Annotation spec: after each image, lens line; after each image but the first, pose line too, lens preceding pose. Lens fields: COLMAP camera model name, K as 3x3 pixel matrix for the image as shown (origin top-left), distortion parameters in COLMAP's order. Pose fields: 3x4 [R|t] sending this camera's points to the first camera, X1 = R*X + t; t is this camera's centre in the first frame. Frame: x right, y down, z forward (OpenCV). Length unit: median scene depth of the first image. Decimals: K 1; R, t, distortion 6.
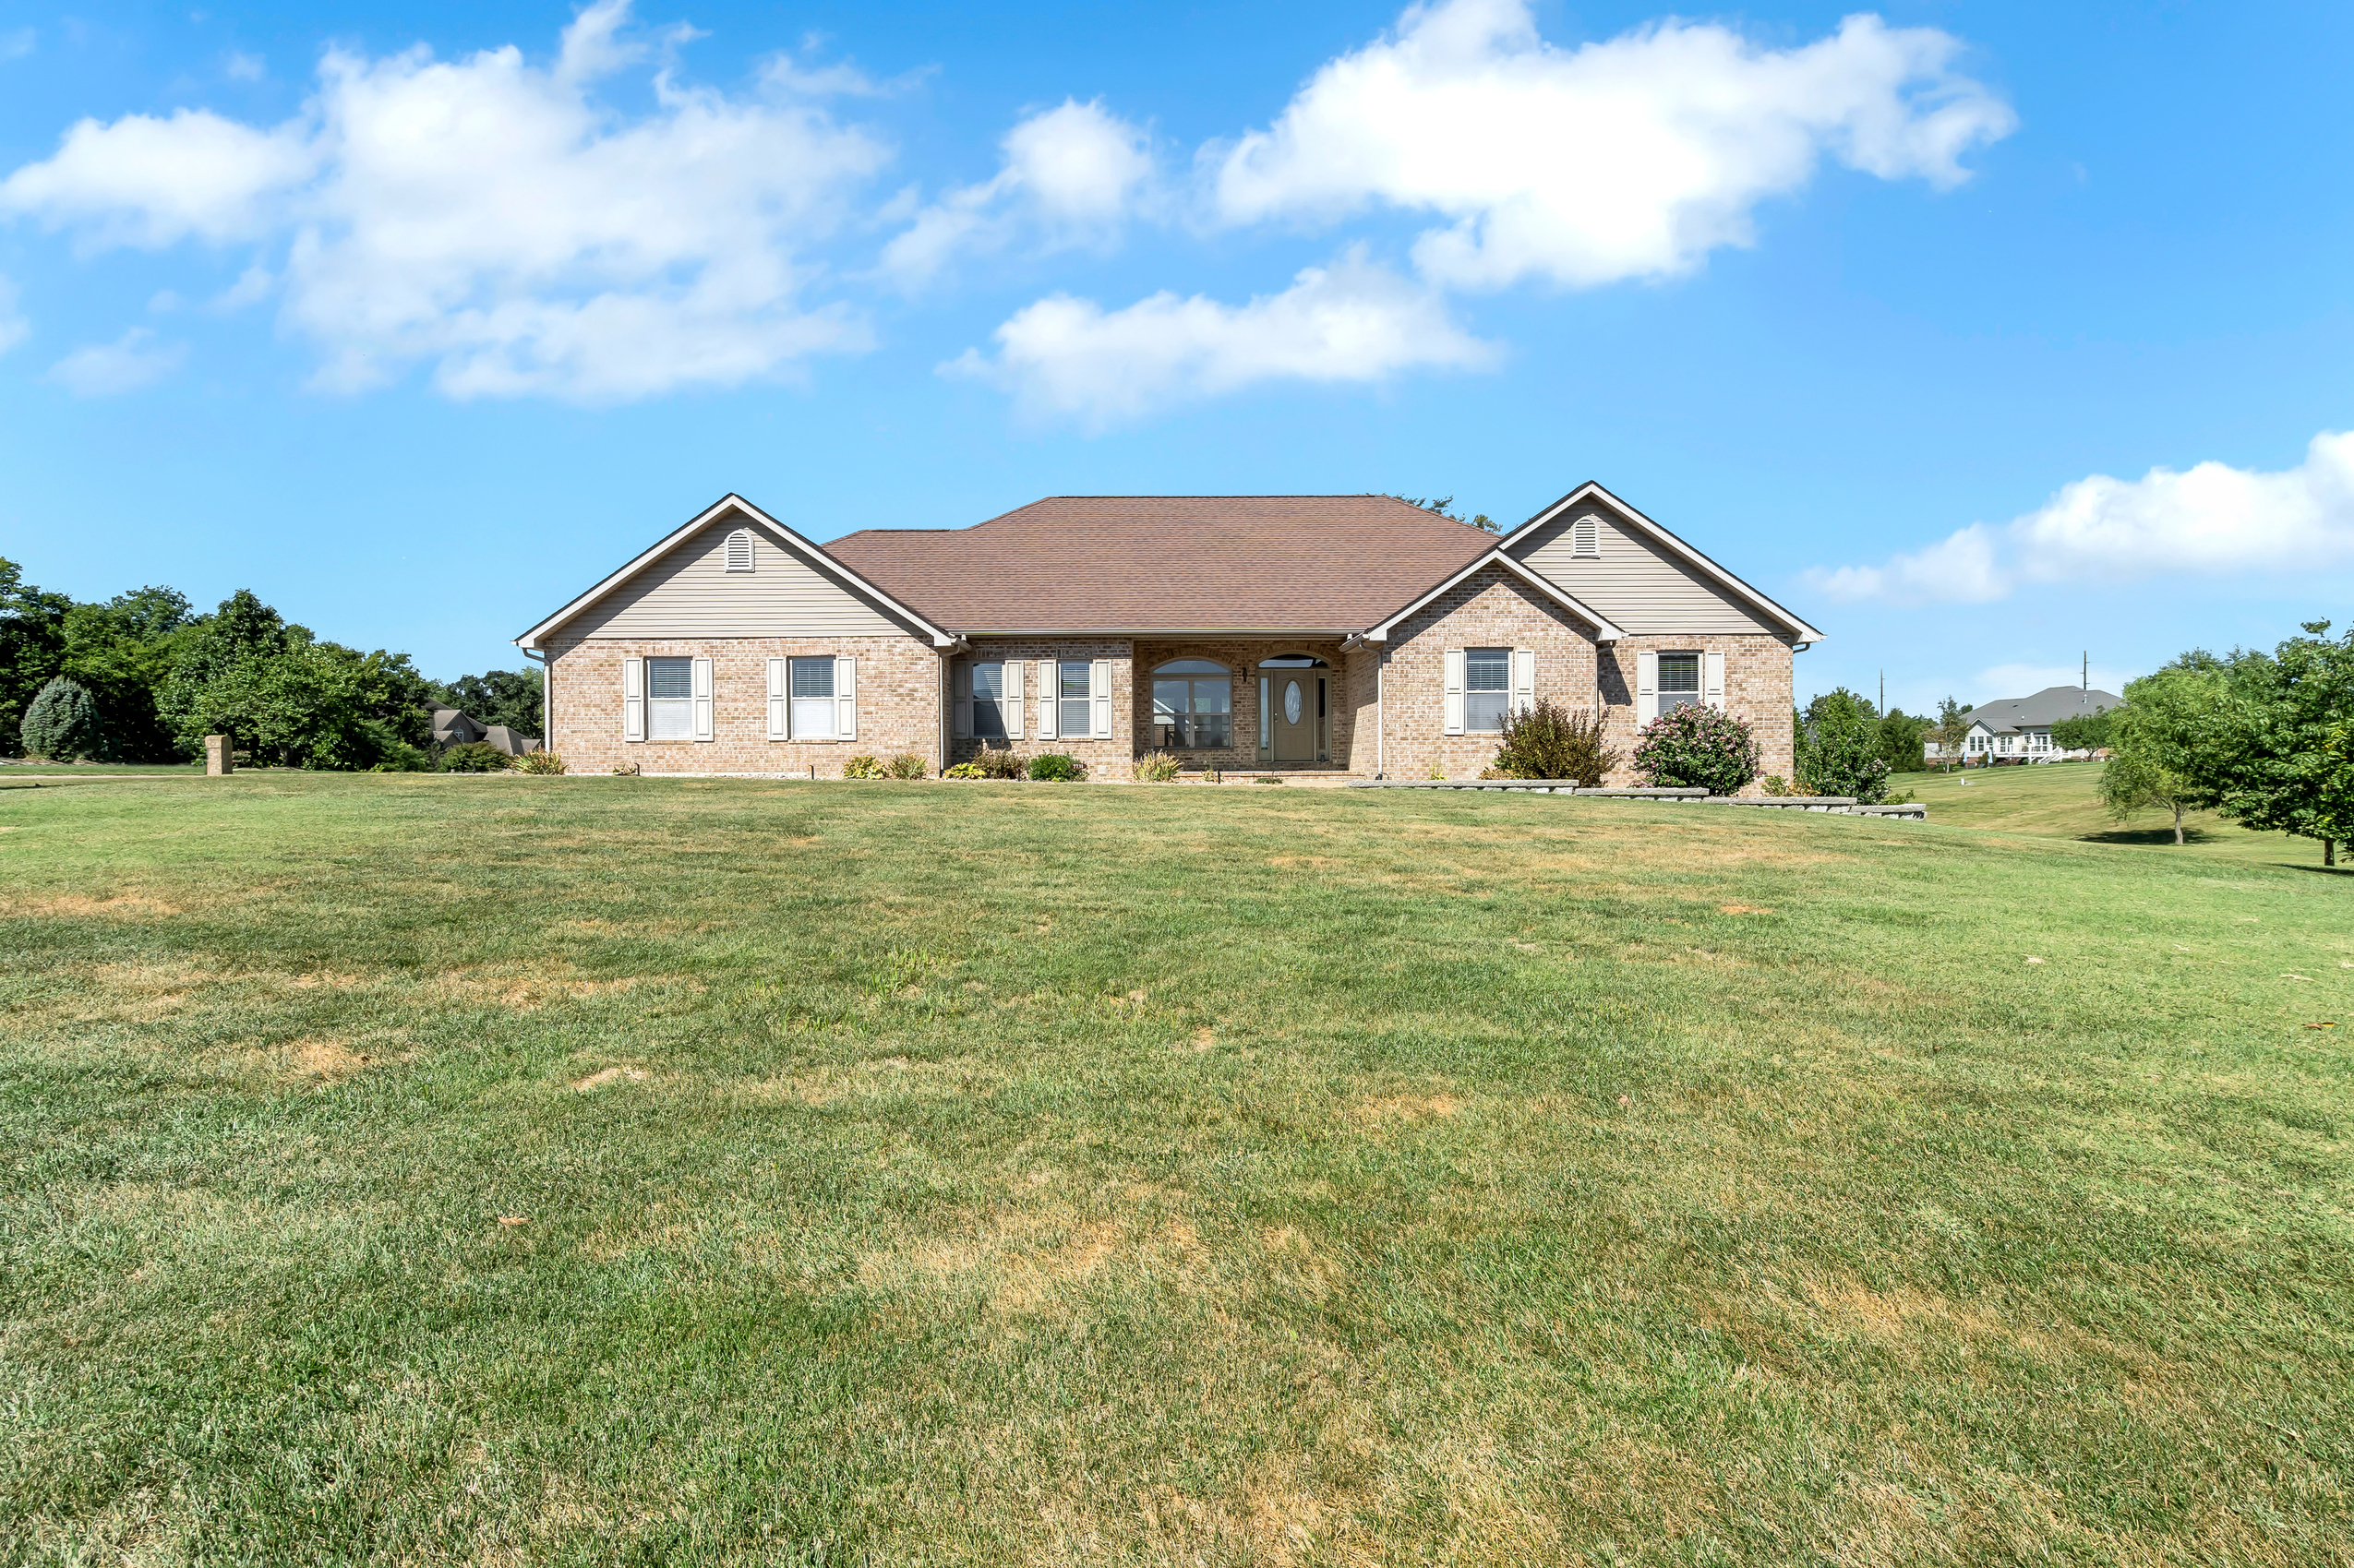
lens RADIAL K [[1092.4, 0, 1171.1], [0, 1092.4, 772.1], [0, 0, 1]] dist [0.000208, 0.000783]
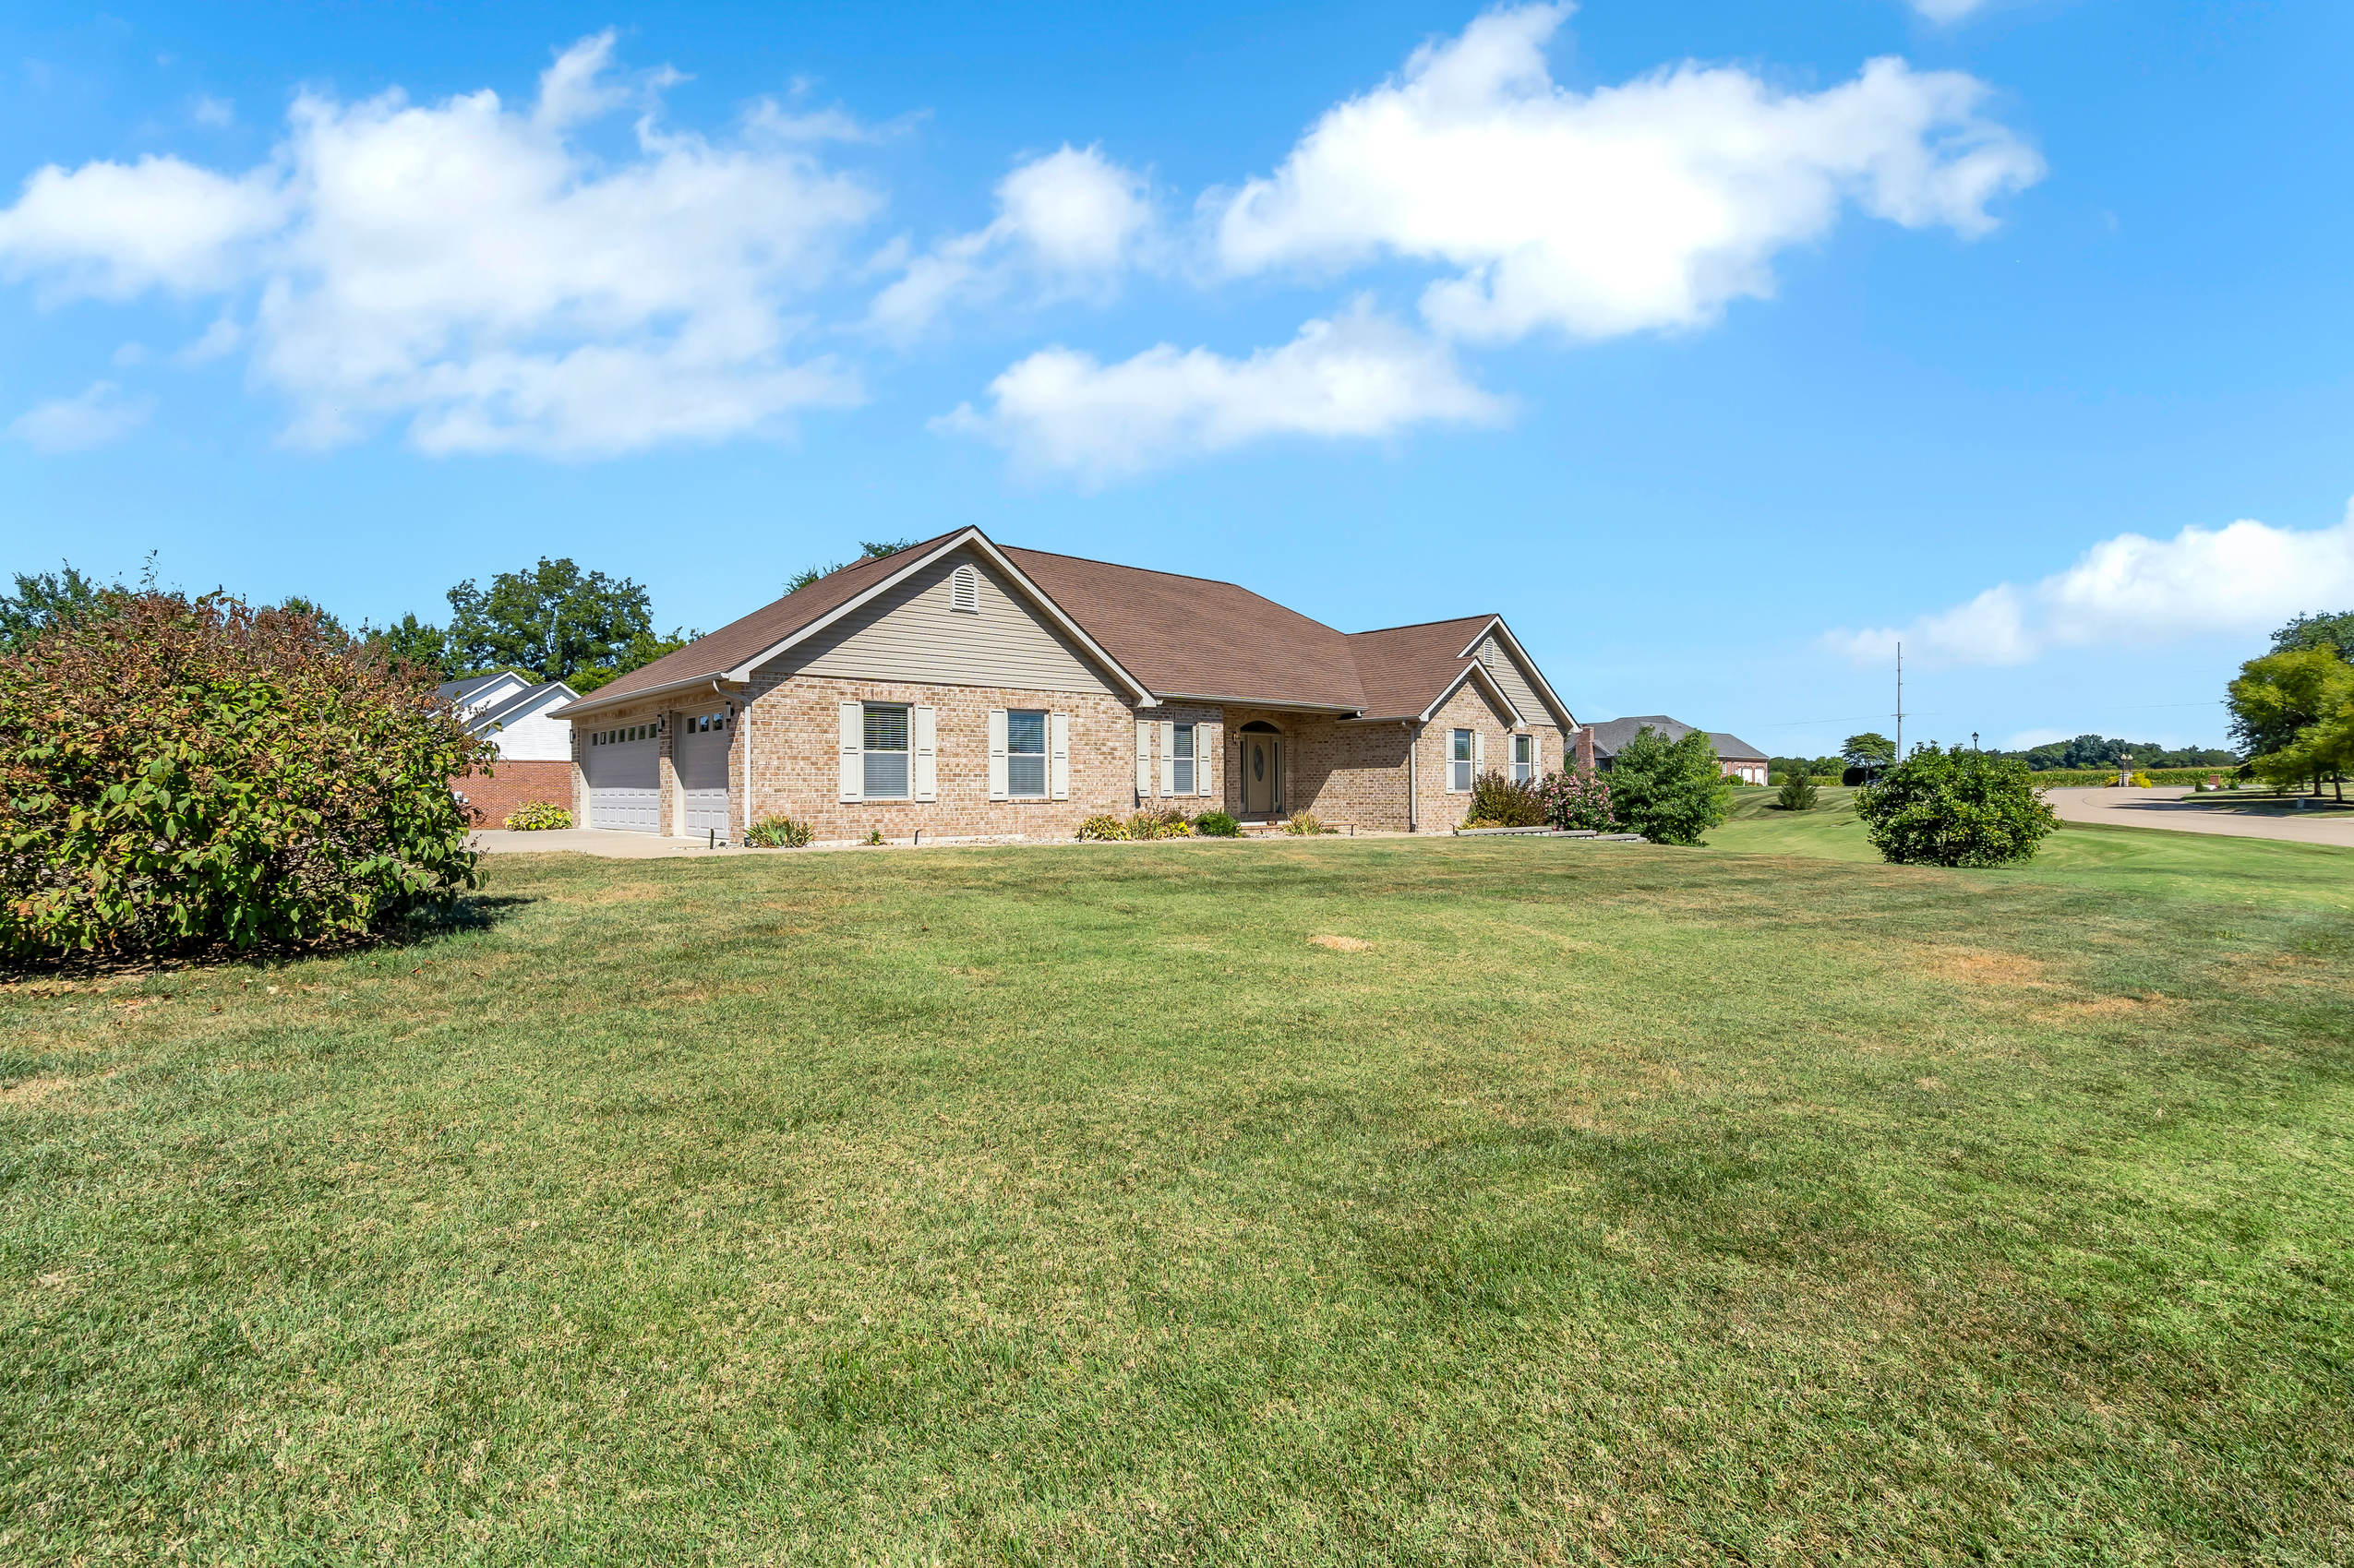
lens RADIAL K [[1092.4, 0, 1186.7], [0, 1092.4, 788.8], [0, 0, 1]] dist [0.000208, 0.000783]
pose [[0.754991, 0.002796, 0.655729, -0.842692], [0.001455, 0.999981, -0.005939, -0.033072], [-0.655733, 0.005438, 0.754973, 0.204879]]
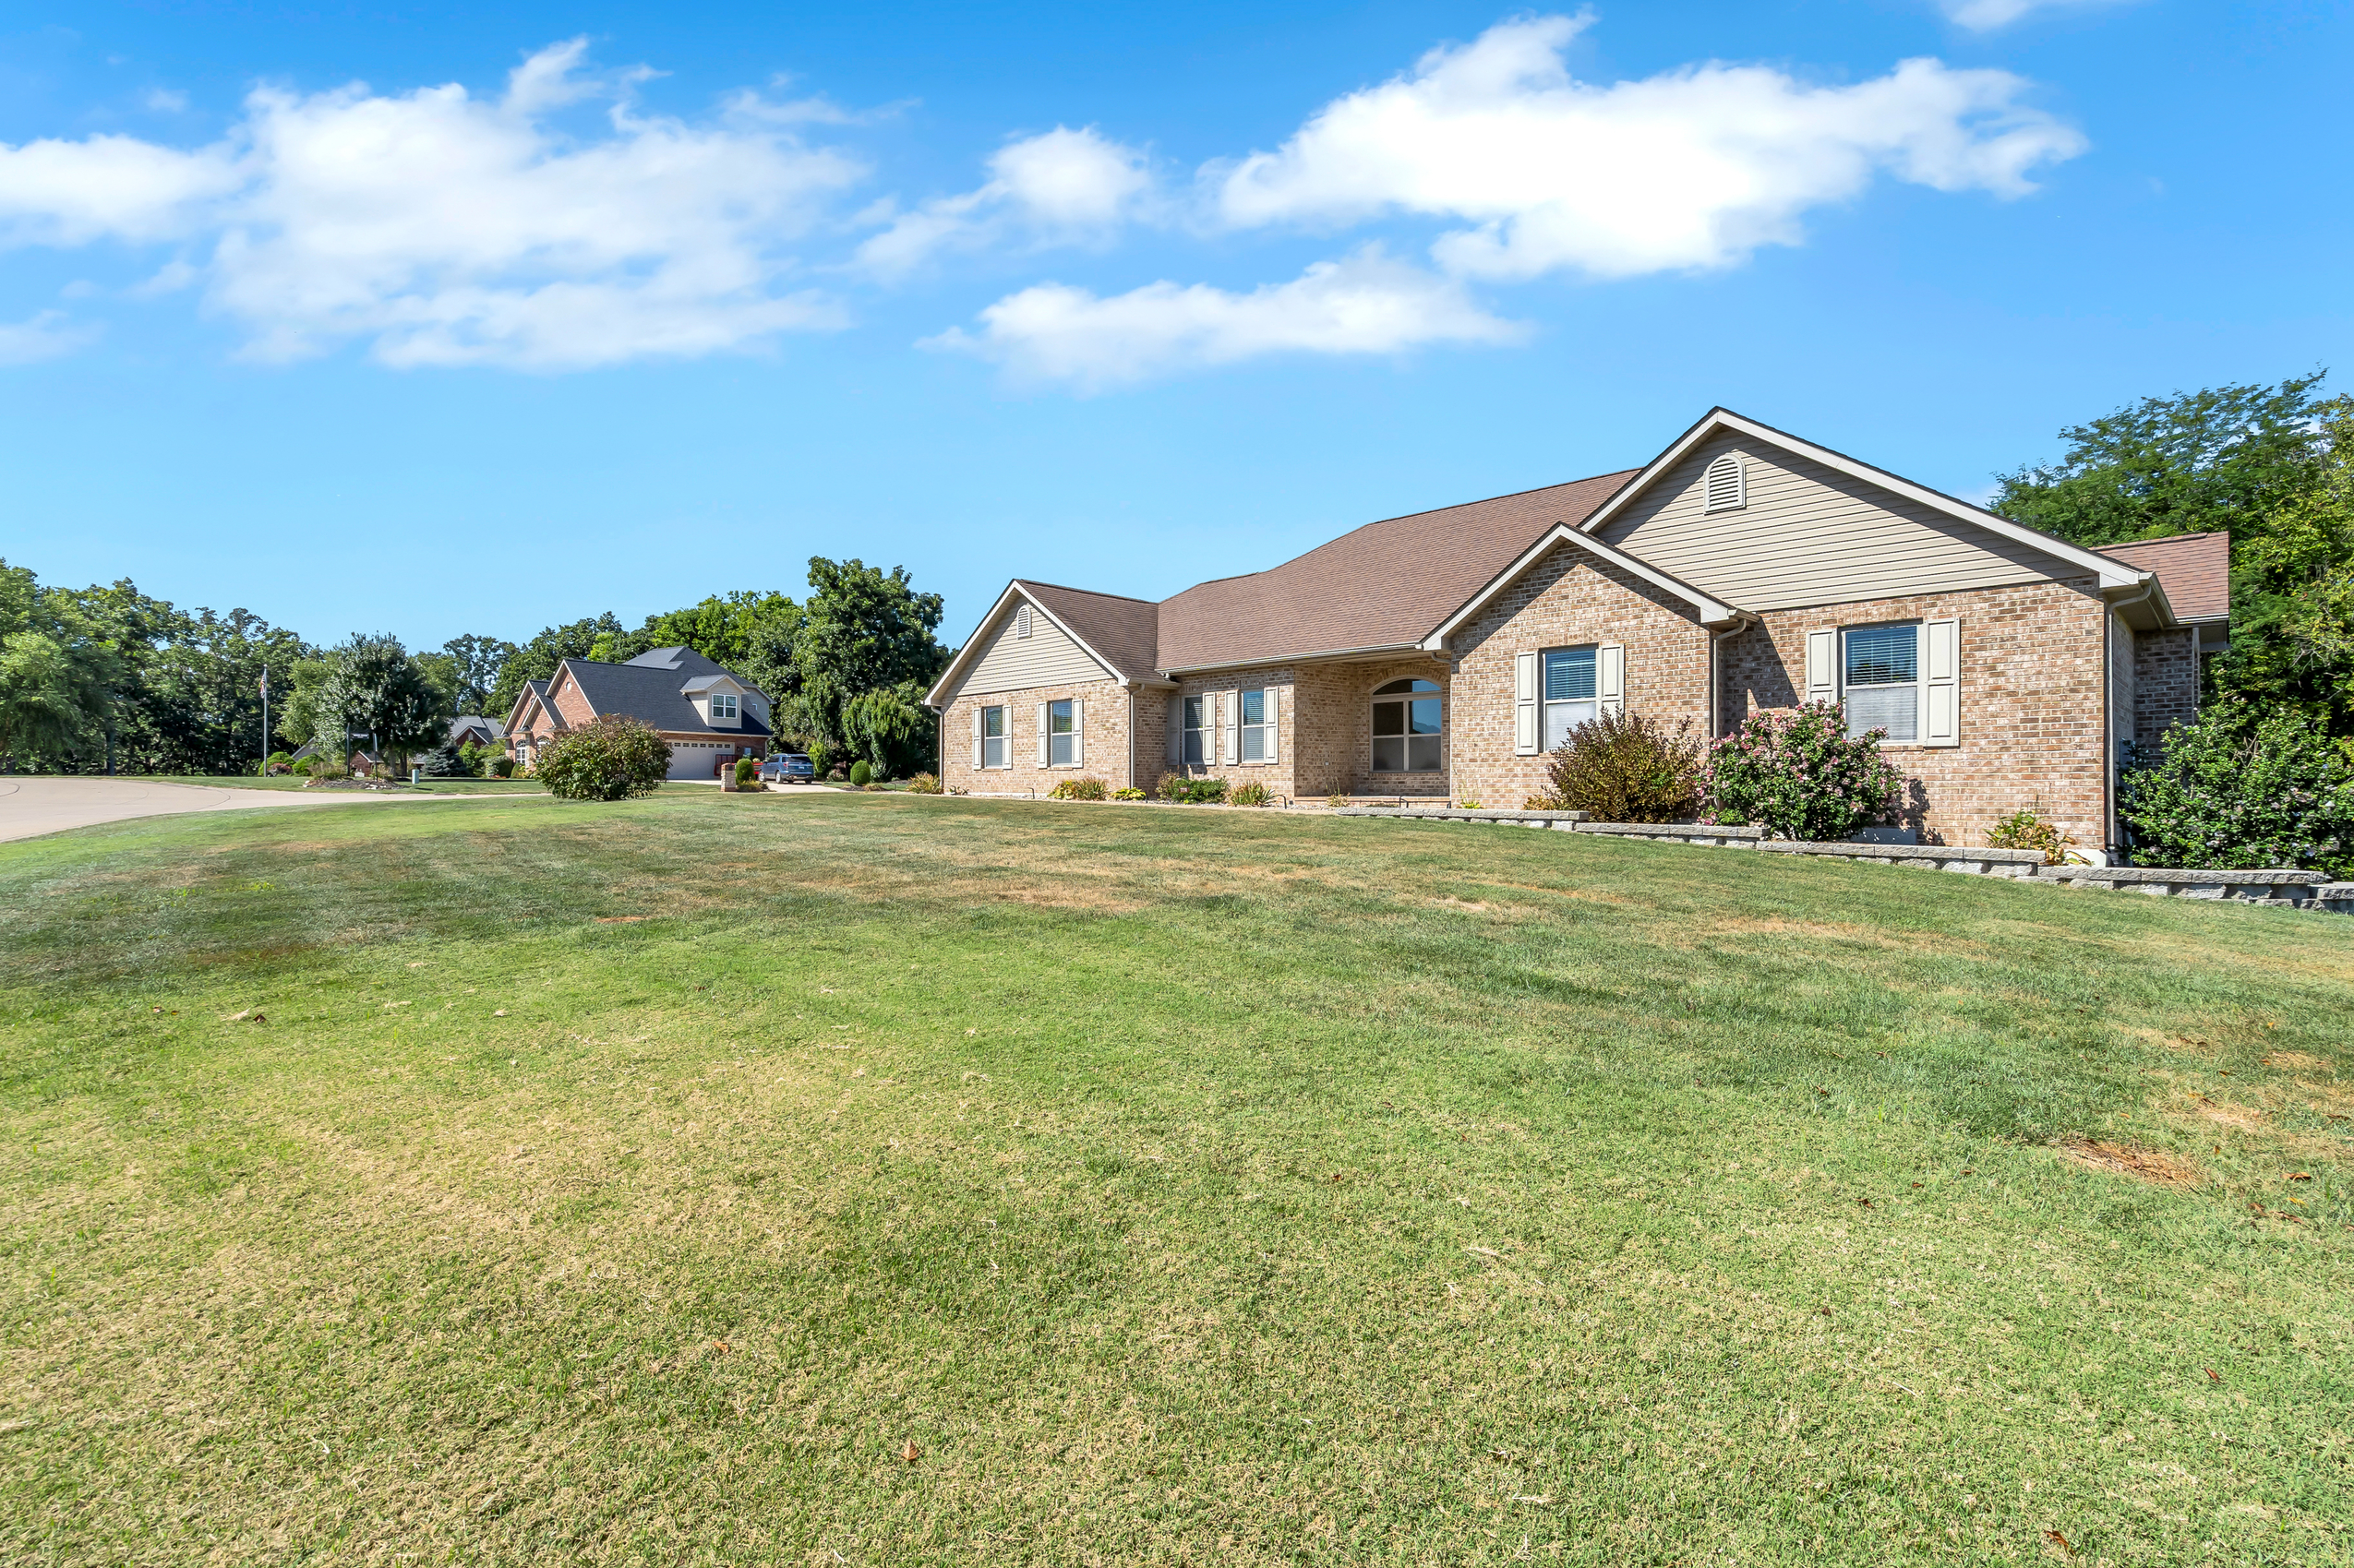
lens RADIAL K [[1092.4, 0, 1173.0], [0, 1092.4, 776.0], [0, 0, 1]] dist [0.000208, 0.000783]
pose [[0.694753, -0.003189, -0.719241, 0.662231], [-0.004868, 0.999946, -0.009136, -0.009180], [0.719232, 0.009848, 0.694700, 0.226276]]
